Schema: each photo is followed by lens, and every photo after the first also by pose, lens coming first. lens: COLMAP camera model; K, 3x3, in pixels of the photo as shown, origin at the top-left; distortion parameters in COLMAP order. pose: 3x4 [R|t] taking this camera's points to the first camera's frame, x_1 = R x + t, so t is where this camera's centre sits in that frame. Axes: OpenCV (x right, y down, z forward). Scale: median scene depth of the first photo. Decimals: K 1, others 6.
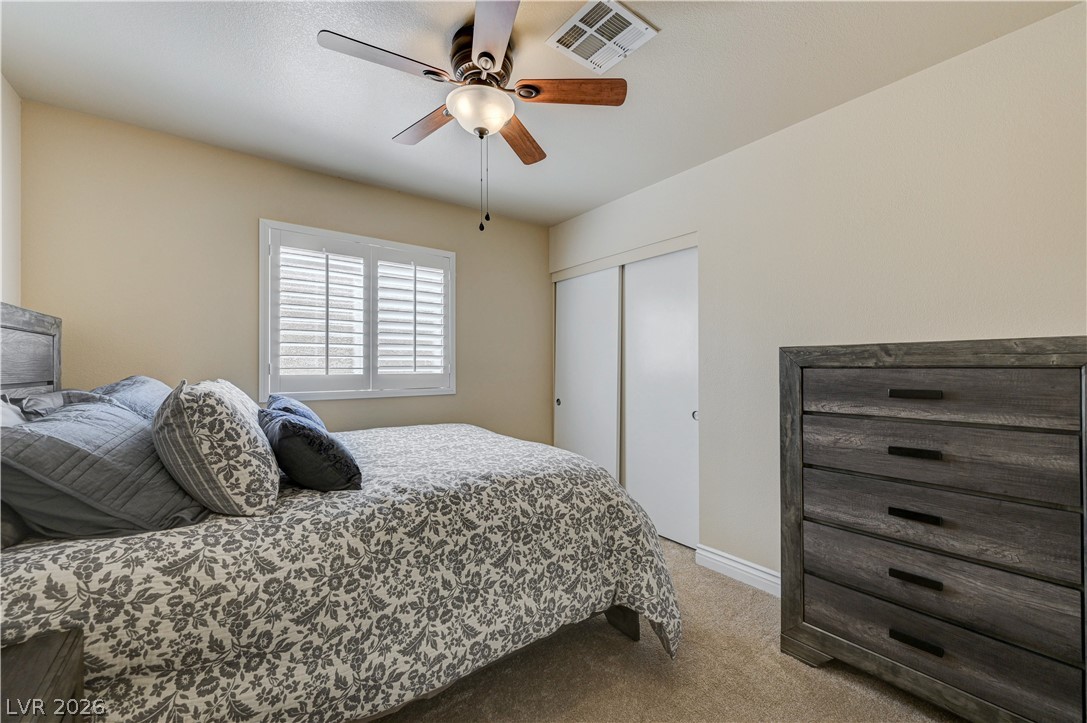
lens RADIAL K [[429.9, 0, 547.9], [0, 429.9, 361.0], [0, 0, 1]] dist [0.000707, 0.000223]
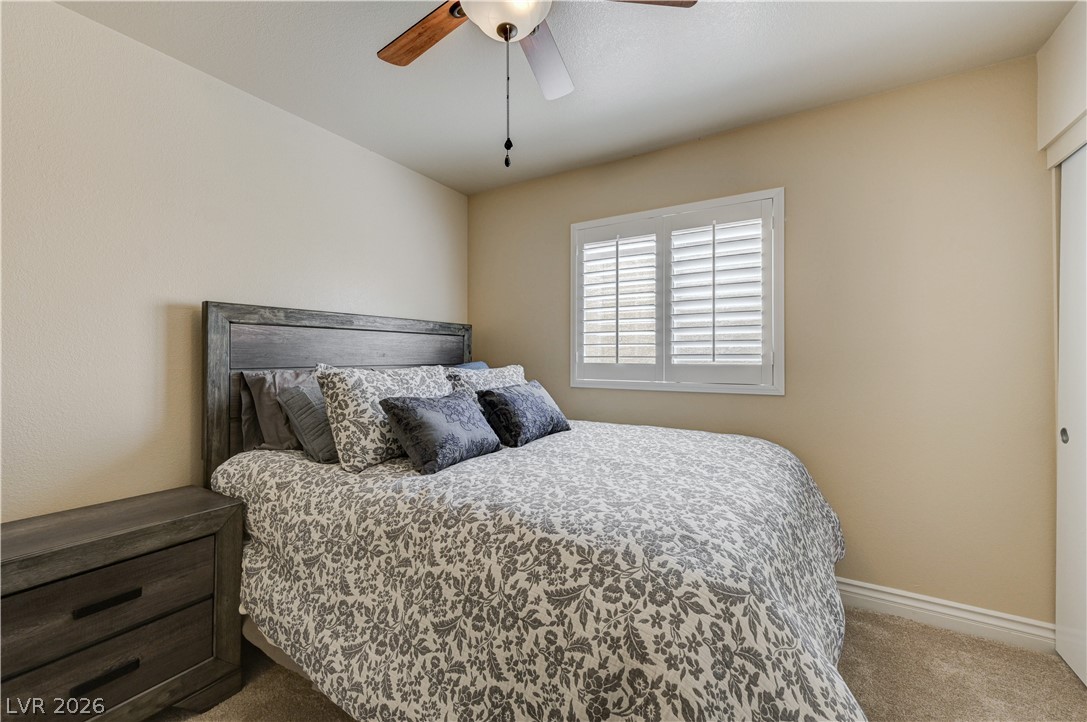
lens RADIAL K [[426.5, 0, 562.6], [0, 426.5, 356.7], [0, 0, 1]] dist [0.009653, 0.000172]
pose [[0.378460, 0.002480, -0.925614, 0.549925], [0.011121, 0.999912, 0.007226, 0.013467], [0.925551, -0.013028, 0.378399, 0.818956]]
